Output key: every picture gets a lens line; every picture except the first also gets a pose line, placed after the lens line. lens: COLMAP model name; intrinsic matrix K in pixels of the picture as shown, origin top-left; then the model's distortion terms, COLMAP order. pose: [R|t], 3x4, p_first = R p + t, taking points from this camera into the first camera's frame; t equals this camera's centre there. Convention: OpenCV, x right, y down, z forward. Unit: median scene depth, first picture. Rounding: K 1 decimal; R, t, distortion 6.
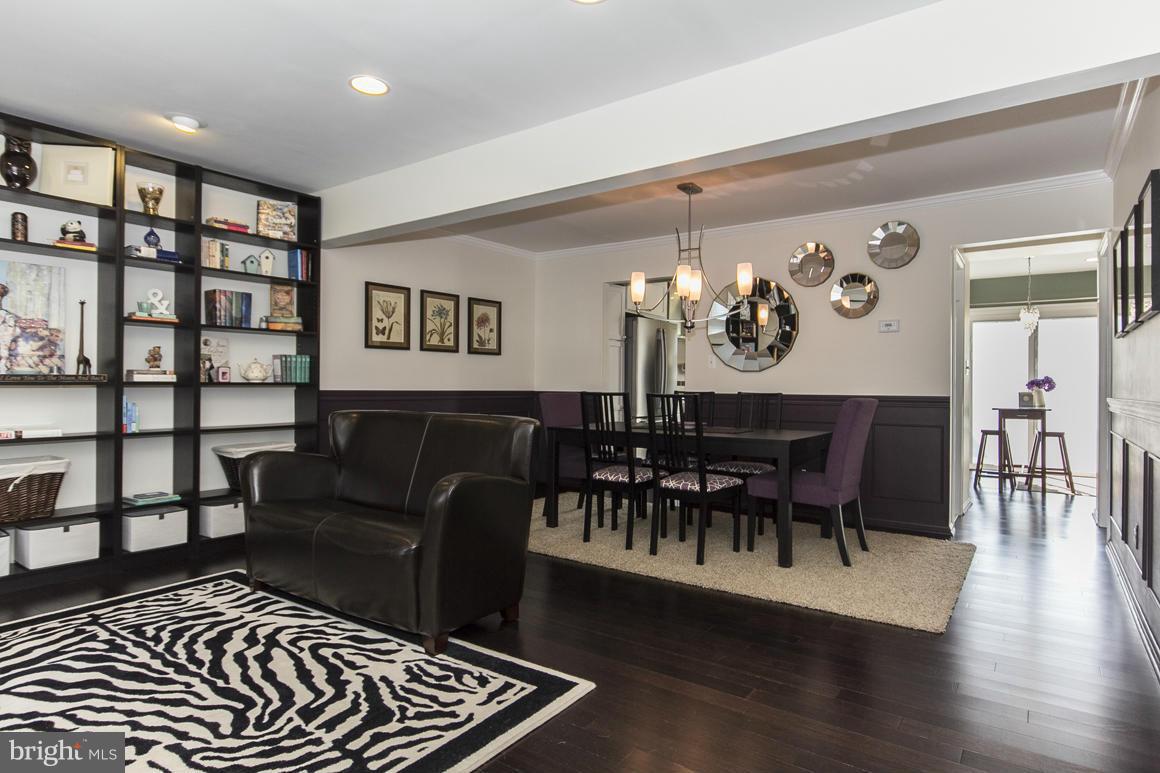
lens RADIAL K [[645.6, 0, 563.4], [0, 645.6, 380.3], [0, 0, 1]] dist [0.008690, 0.001554]
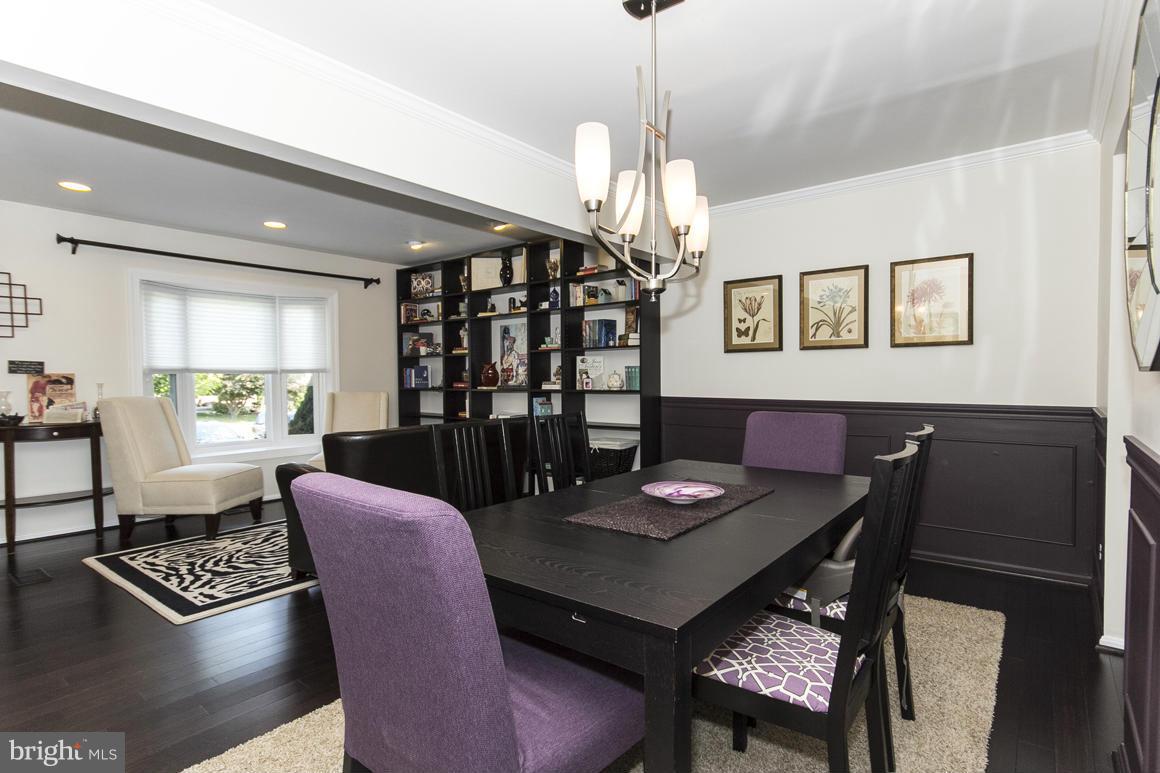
lens RADIAL K [[585.2, 0, 590.2], [0, 585.2, 384.1], [0, 0, 1]] dist [-0.004871, 0.001161]
pose [[-0.011568, 0.008033, -0.999901, 1.047795], [0.013500, 0.999878, 0.007877, -0.027075], [0.999842, -0.013408, -0.011675, 1.562576]]
